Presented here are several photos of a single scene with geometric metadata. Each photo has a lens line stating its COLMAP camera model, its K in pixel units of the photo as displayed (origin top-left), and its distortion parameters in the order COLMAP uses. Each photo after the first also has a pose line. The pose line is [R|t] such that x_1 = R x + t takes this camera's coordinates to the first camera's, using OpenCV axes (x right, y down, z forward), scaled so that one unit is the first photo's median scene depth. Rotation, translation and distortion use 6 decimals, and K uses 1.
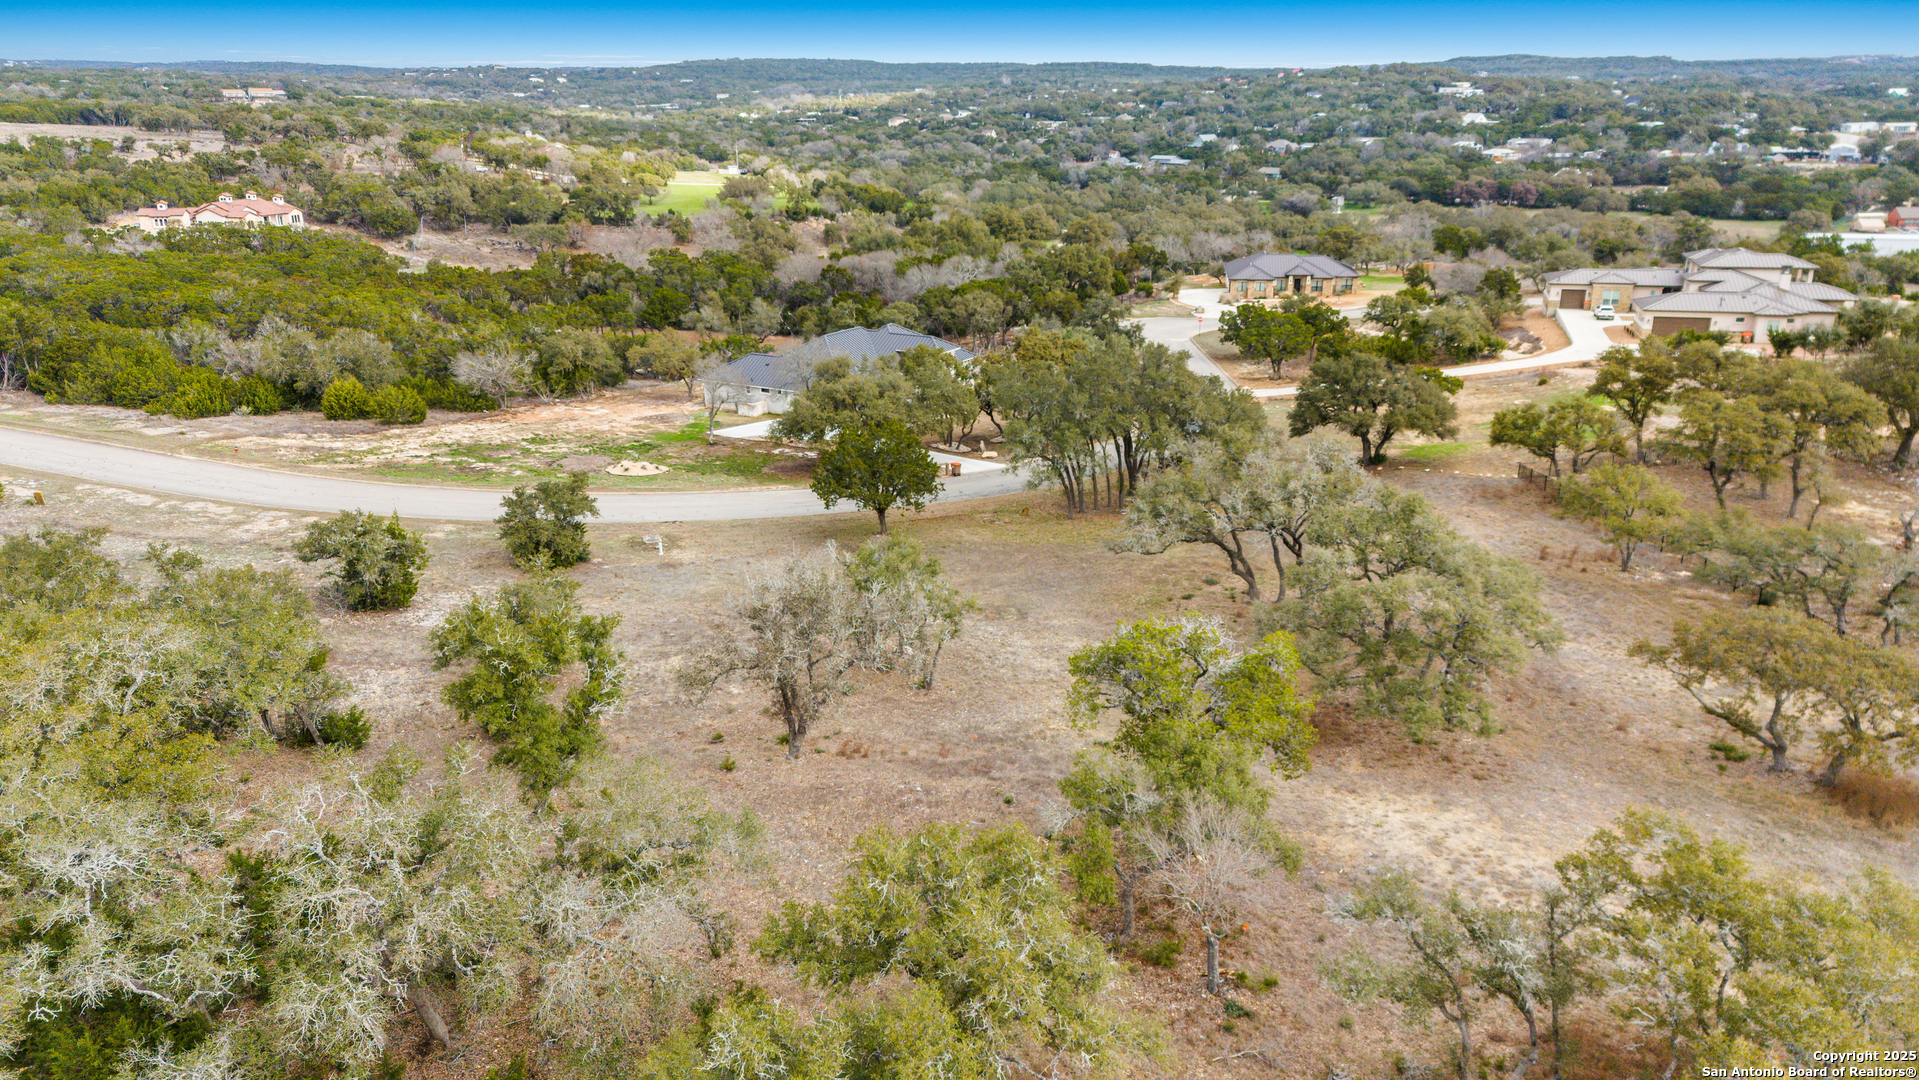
lens RADIAL K [[1390.3, 0, 959.5], [0, 1390.3, 540.0], [0, 0, 1]] dist [0.094651, -0.038108]
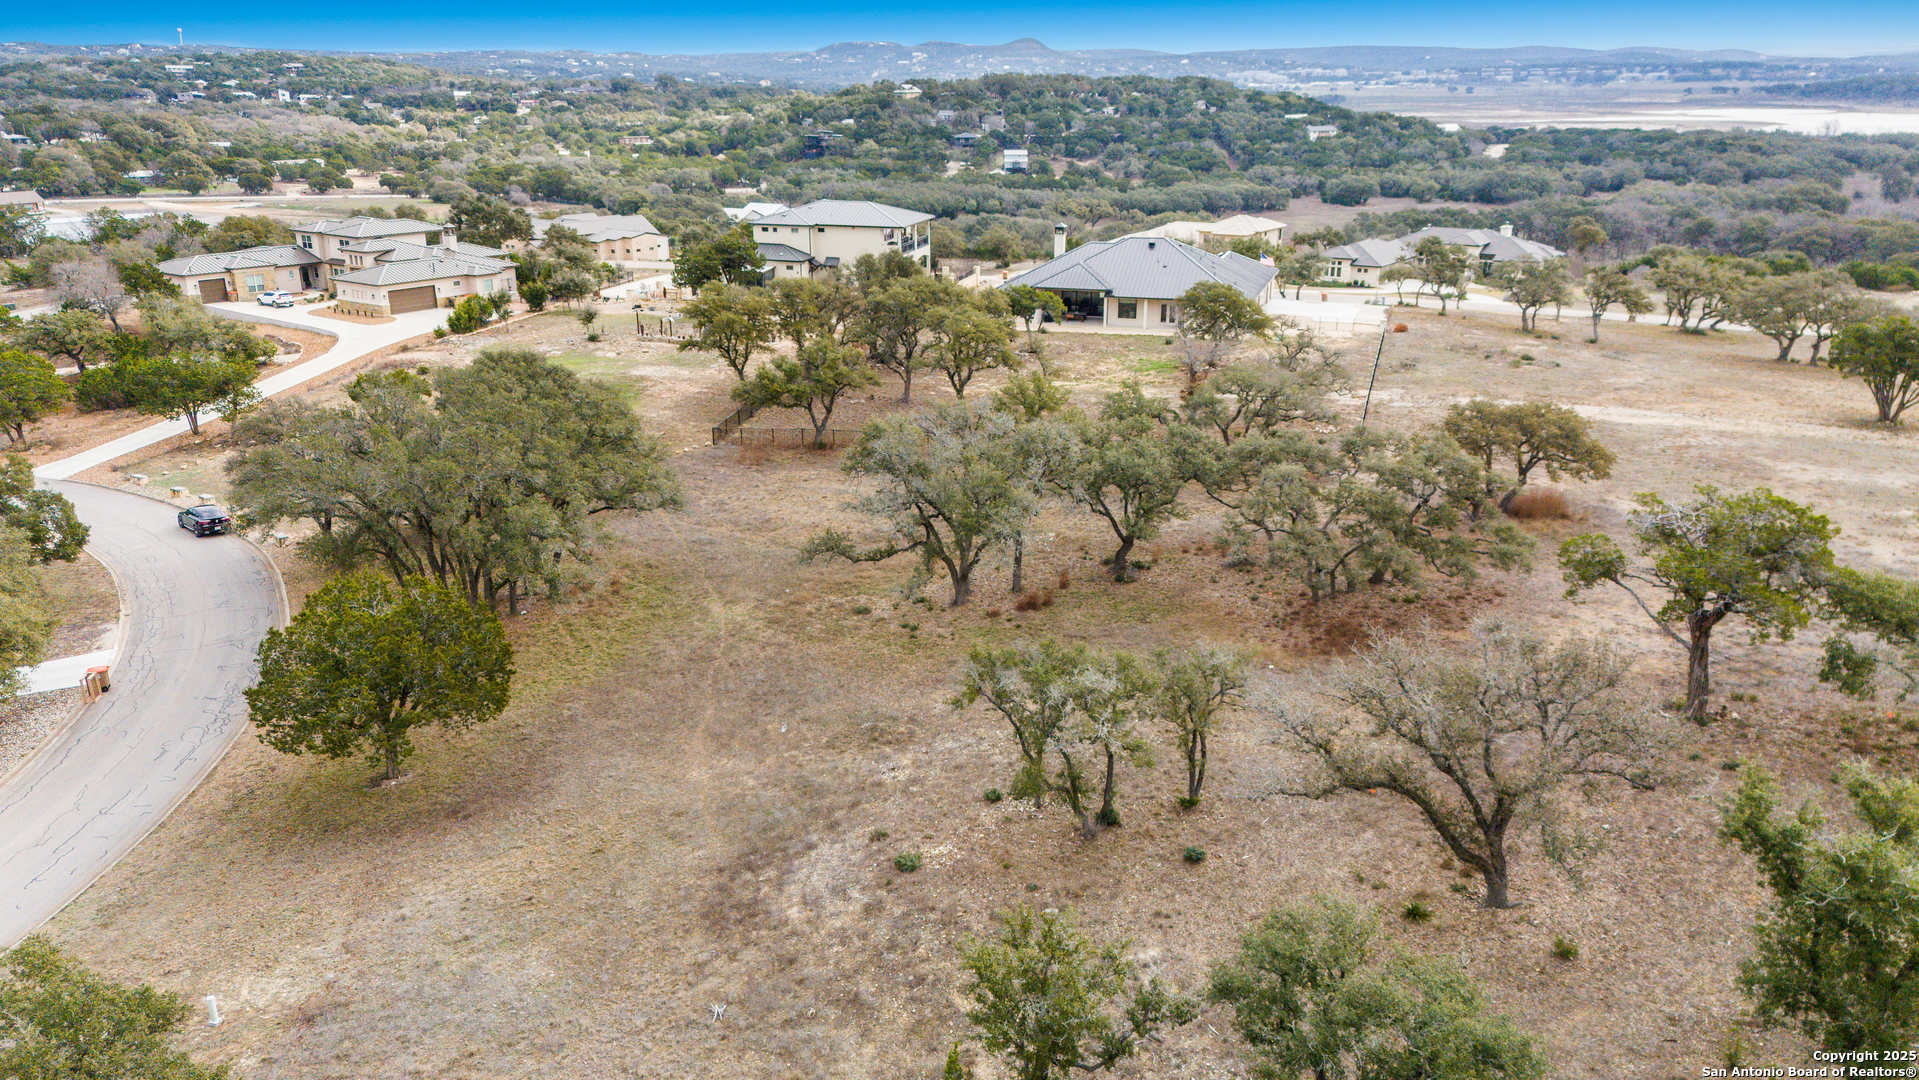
lens RADIAL K [[1412.6, 0, 959.5], [0, 1412.6, 540.0], [0, 0, 1]] dist [0.096504, -0.046858]
pose [[0.298170, -0.295157, 0.907732, -0.103757], [0.292295, 0.933538, 0.207536, -0.030712], [-0.908657, 0.203445, 0.364626, 0.117584]]
